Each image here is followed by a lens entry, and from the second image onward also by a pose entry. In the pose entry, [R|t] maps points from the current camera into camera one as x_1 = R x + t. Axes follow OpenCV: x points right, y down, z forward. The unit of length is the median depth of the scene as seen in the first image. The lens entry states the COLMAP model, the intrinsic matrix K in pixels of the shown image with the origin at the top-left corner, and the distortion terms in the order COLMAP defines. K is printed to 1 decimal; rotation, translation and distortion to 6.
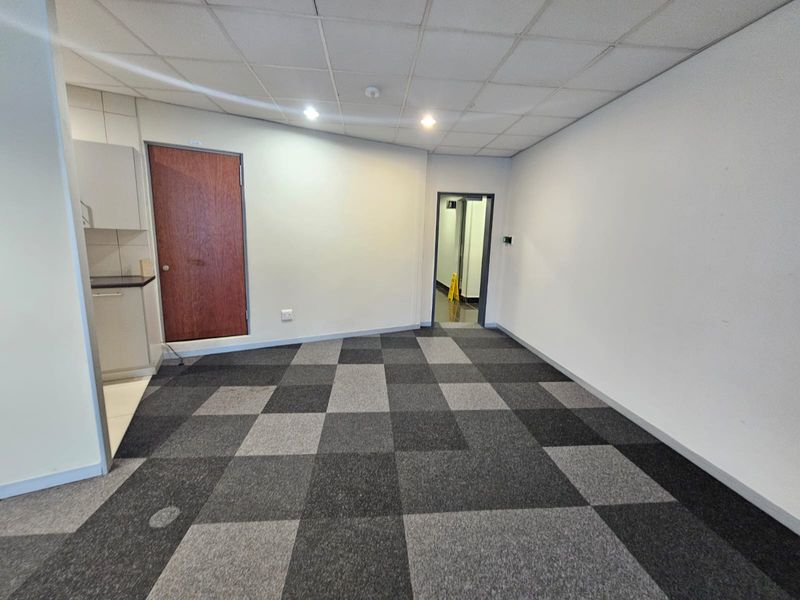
lens RADIAL K [[327.3, 0, 395.1], [0, 327.3, 296.5], [0, 0, 1]] dist [-0.001595, -0.000180]
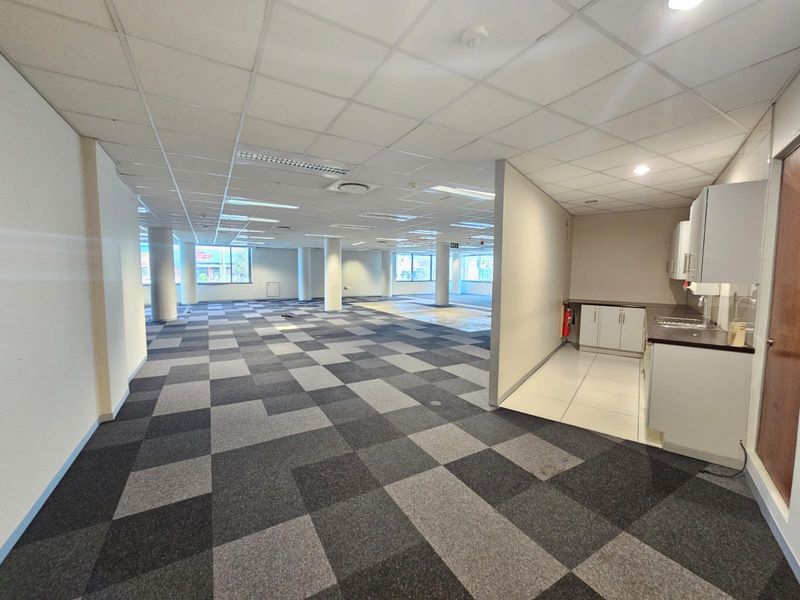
lens RADIAL K [[327.3, 0, 395.1], [0, 327.3, 296.5], [0, 0, 1]] dist [-0.001595, -0.000180]
pose [[-0.903439, -0.002090, -0.428712, 0.361174], [-0.107590, 0.969092, 0.222003, -0.356624], [0.414997, 0.246691, -0.875740, 1.851757]]
